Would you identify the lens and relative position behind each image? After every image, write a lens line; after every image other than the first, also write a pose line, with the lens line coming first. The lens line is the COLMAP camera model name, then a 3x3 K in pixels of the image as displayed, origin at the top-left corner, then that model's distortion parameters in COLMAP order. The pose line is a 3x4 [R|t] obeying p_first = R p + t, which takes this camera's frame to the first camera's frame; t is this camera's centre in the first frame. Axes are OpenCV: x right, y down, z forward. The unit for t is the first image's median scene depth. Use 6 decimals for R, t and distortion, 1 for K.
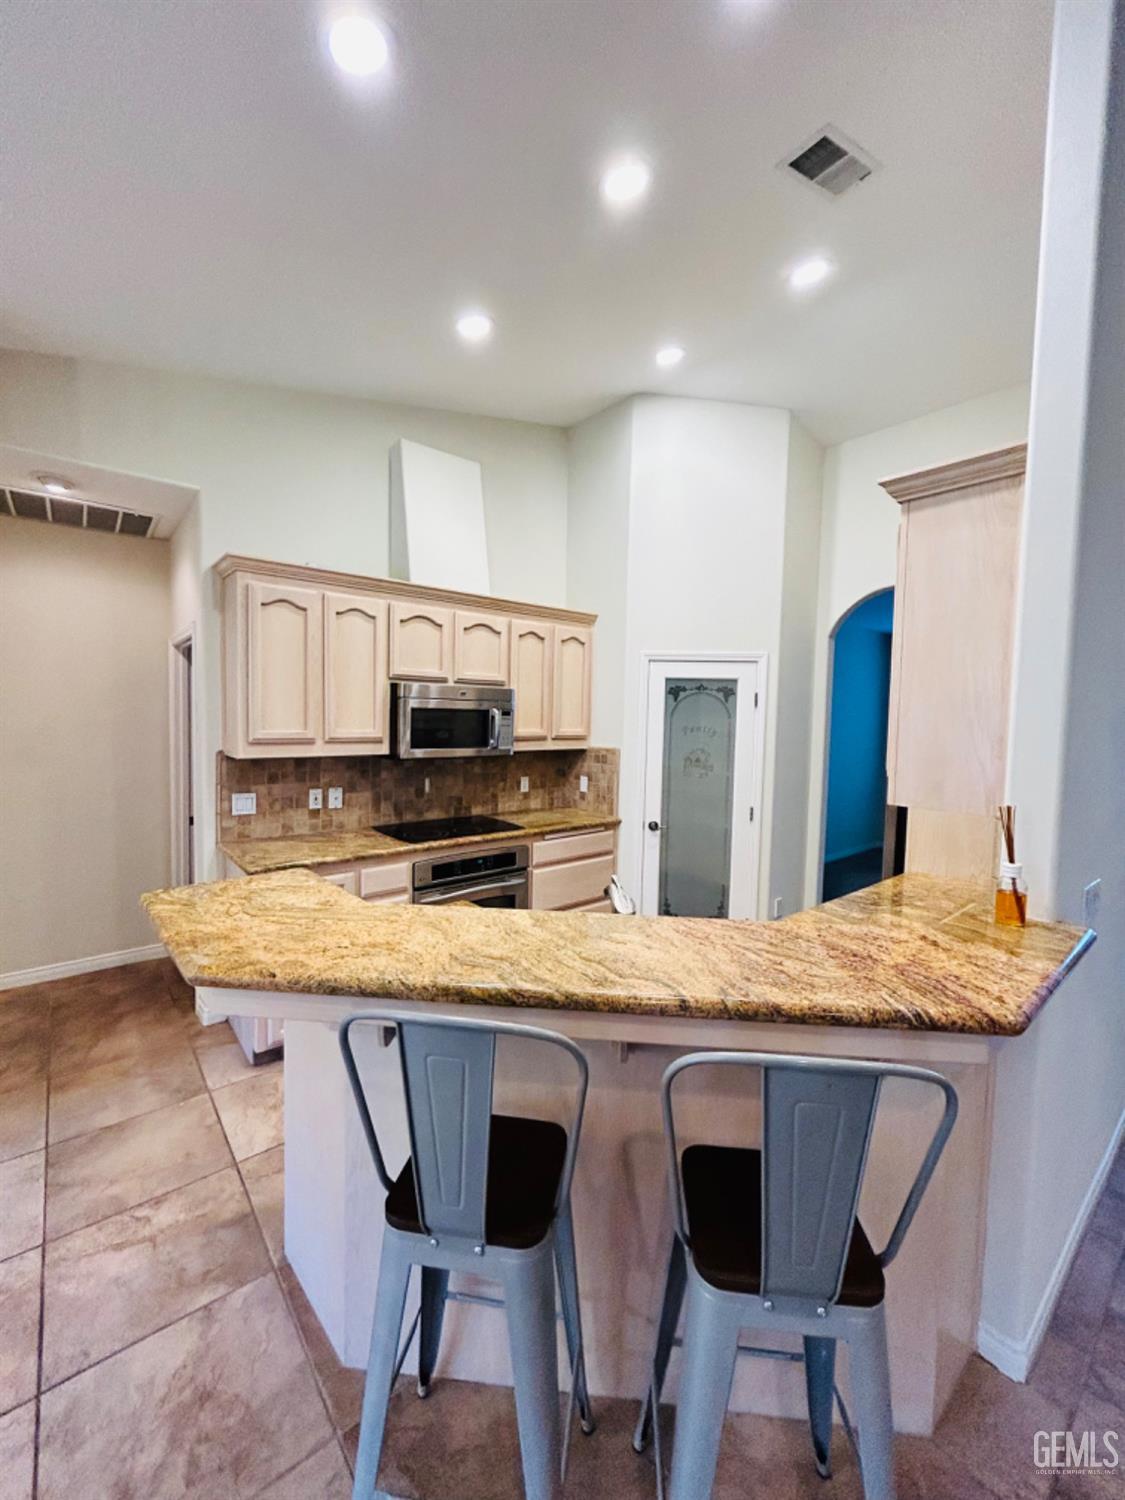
lens RADIAL K [[618.4, 0, 562.5], [0, 618.4, 750.0], [0, 0, 1]] dist [-0.000138, -0.000101]
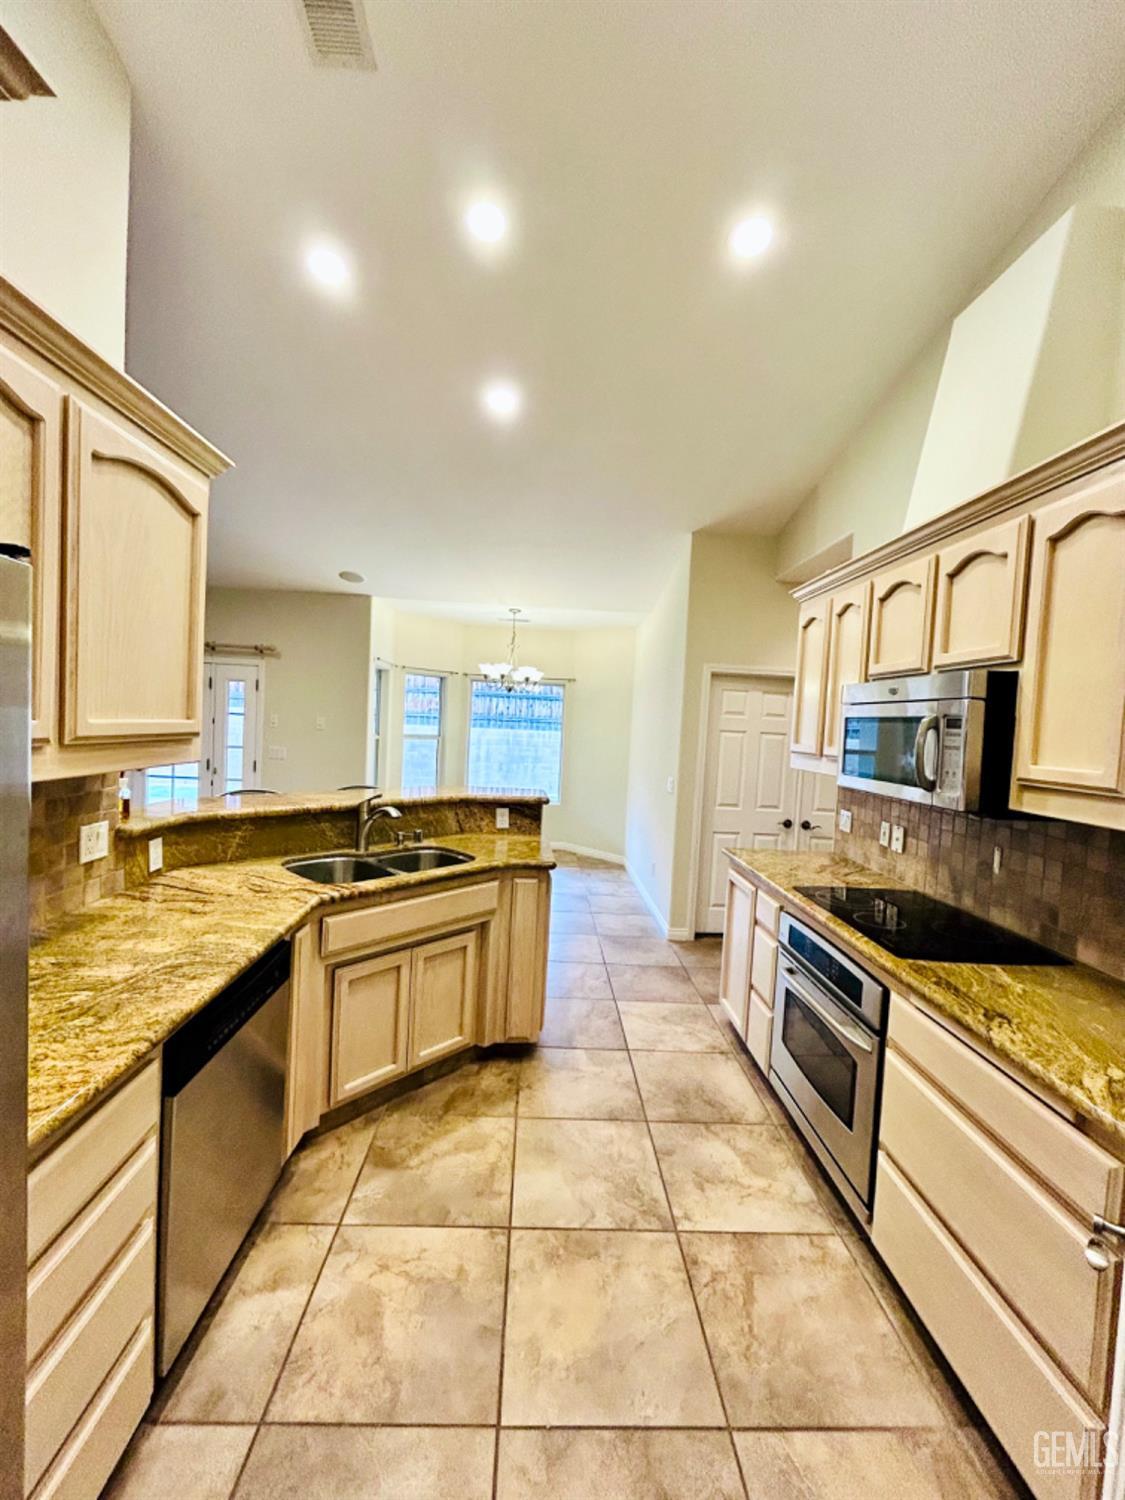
lens RADIAL K [[618.4, 0, 562.5], [0, 618.4, 750.0], [0, 0, 1]] dist [-0.000138, -0.000101]
pose [[-0.622671, -0.016638, -0.782307, 0.527583], [-0.109060, 0.991861, 0.065711, -0.040946], [0.774846, 0.126234, -0.619418, 1.167753]]
